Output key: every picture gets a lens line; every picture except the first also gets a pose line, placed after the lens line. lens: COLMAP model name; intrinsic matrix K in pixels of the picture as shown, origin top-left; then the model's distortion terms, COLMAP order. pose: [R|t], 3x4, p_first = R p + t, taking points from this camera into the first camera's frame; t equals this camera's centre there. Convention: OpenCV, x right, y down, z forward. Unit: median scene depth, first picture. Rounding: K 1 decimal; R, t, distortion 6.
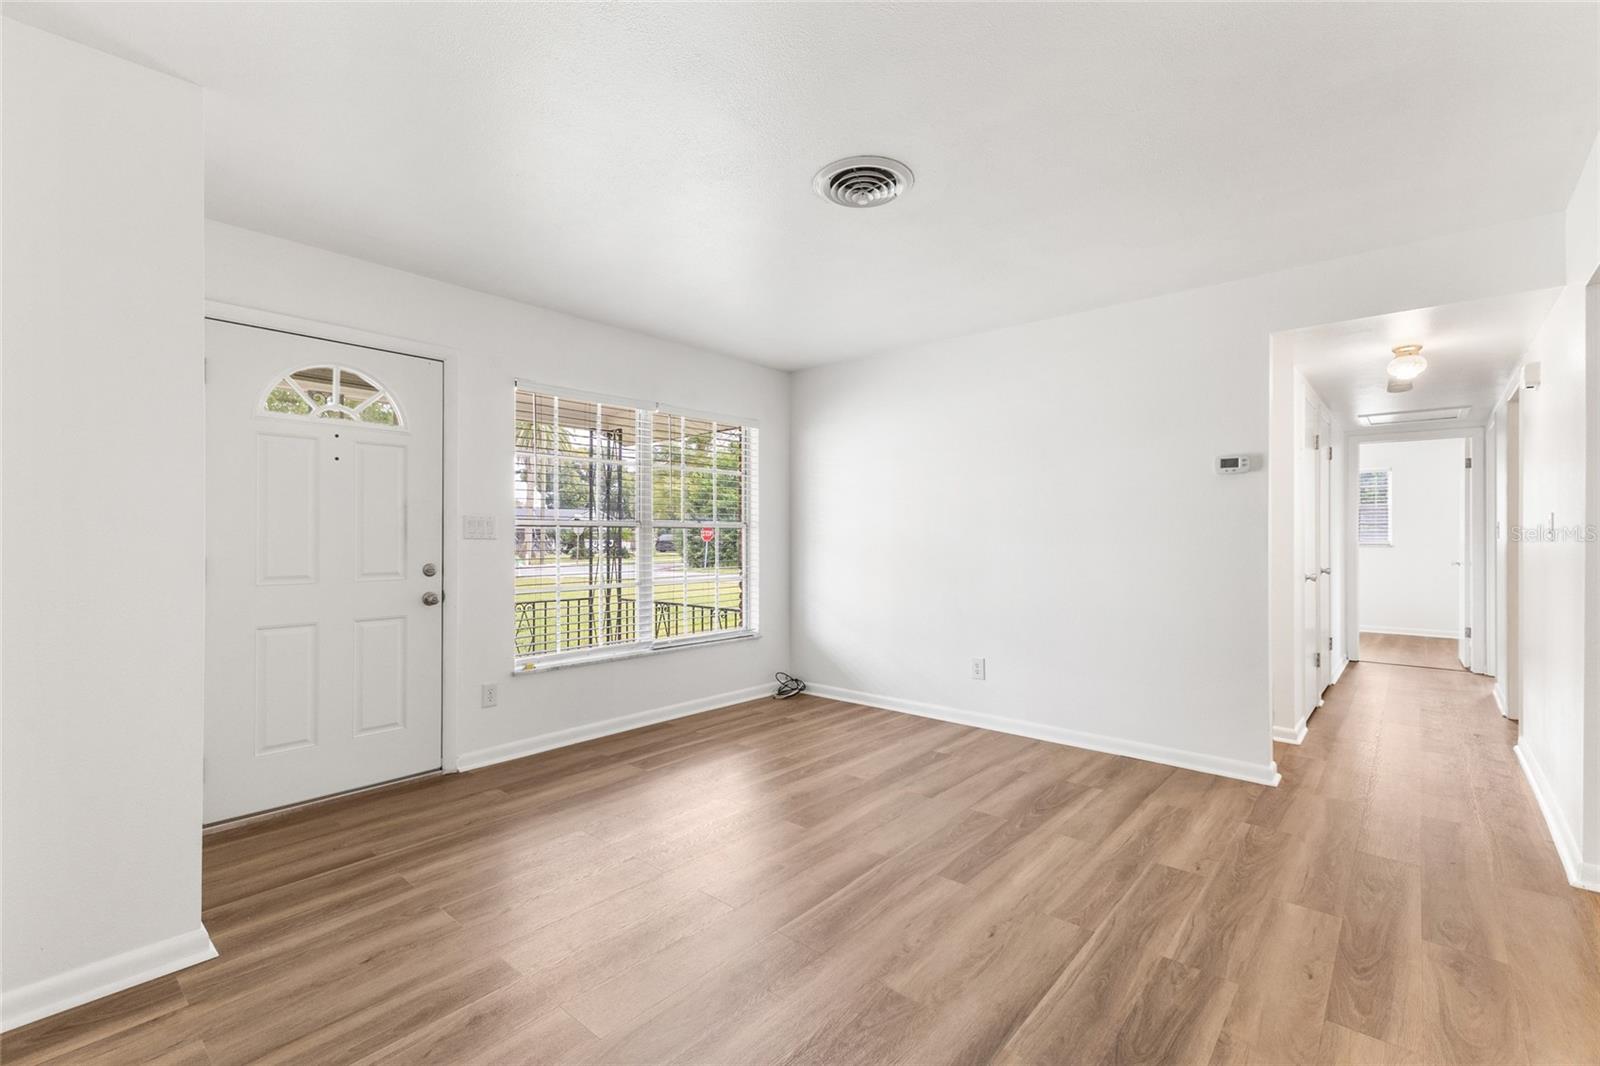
lens RADIAL K [[696.5, 0, 799.7], [0, 696.5, 534.5], [0, 0, 1]] dist [0.007488, 0.000101]
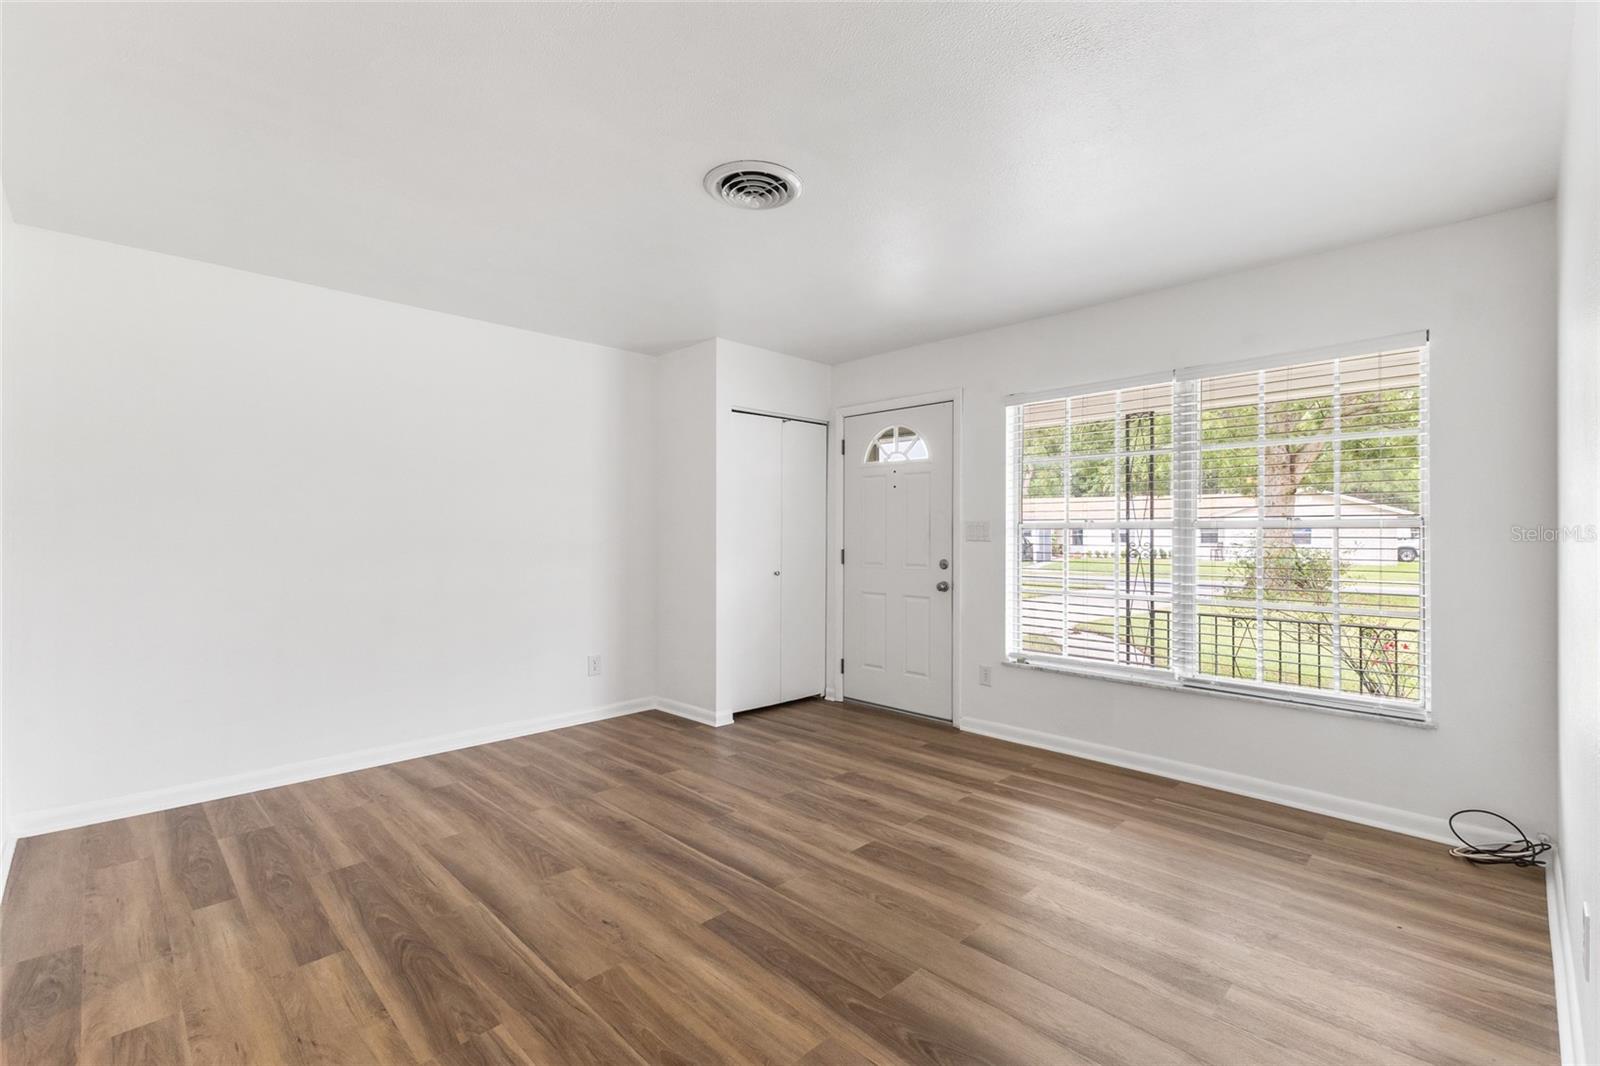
lens RADIAL K [[696.5, 0, 799.4], [0, 696.5, 530.8], [0, 0, 1]] dist [0.007488, 0.000101]
pose [[-0.066118, -0.005877, -0.997794, 0.930832], [-0.000813, 0.999983, -0.005836, -0.003875], [0.997811, 0.000425, -0.066122, 0.972228]]
